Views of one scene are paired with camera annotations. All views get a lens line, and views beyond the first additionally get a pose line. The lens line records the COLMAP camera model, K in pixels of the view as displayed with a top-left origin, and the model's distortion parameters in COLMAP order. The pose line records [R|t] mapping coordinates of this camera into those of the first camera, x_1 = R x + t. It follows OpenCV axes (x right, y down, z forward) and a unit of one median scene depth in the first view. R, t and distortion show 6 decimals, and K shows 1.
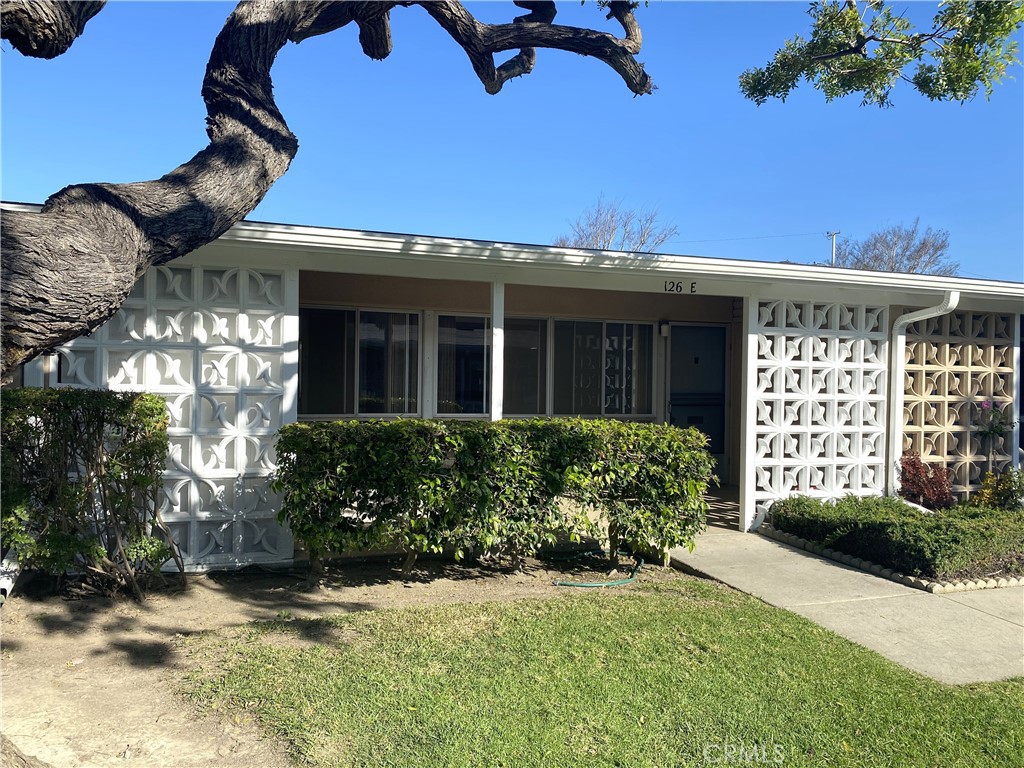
lens RADIAL K [[778.5, 0, 509.6], [0, 778.5, 375.2], [0, 0, 1]] dist [0.015577, -0.022052]
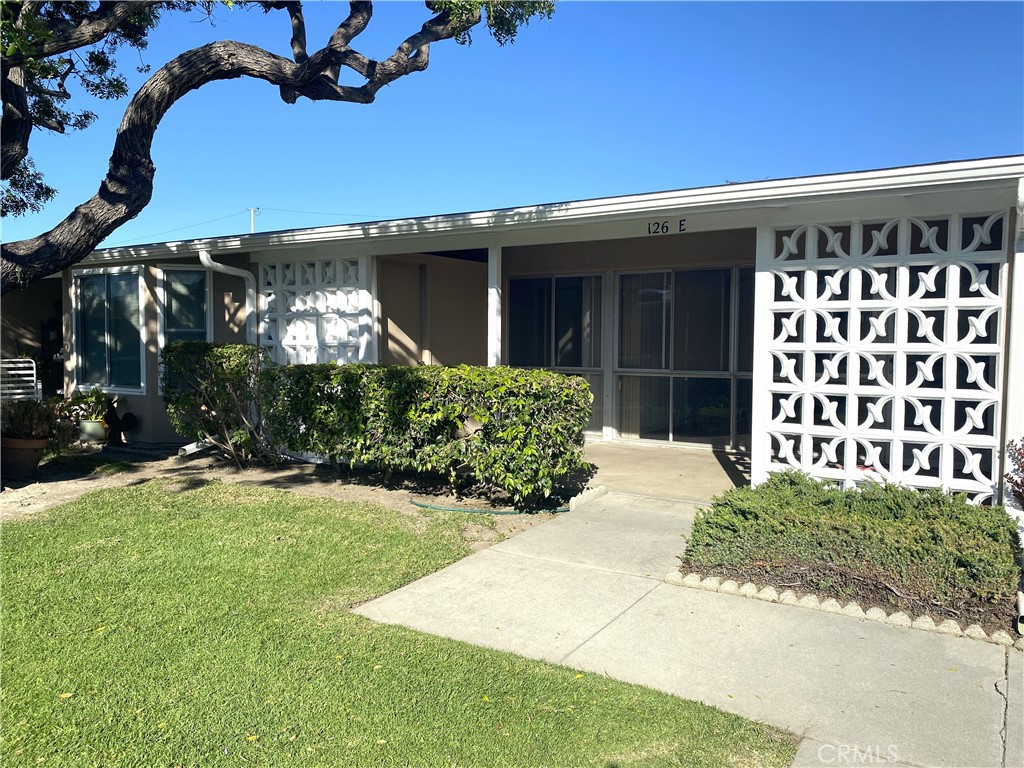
lens RADIAL K [[778.5, 0, 508.5], [0, 778.5, 392.6], [0, 0, 1]] dist [0.015577, -0.022052]
pose [[0.630498, 0.039490, -0.775186, 0.880783], [0.016898, 0.997770, 0.064574, 0.019334], [0.776007, -0.053813, 0.628424, 0.297922]]
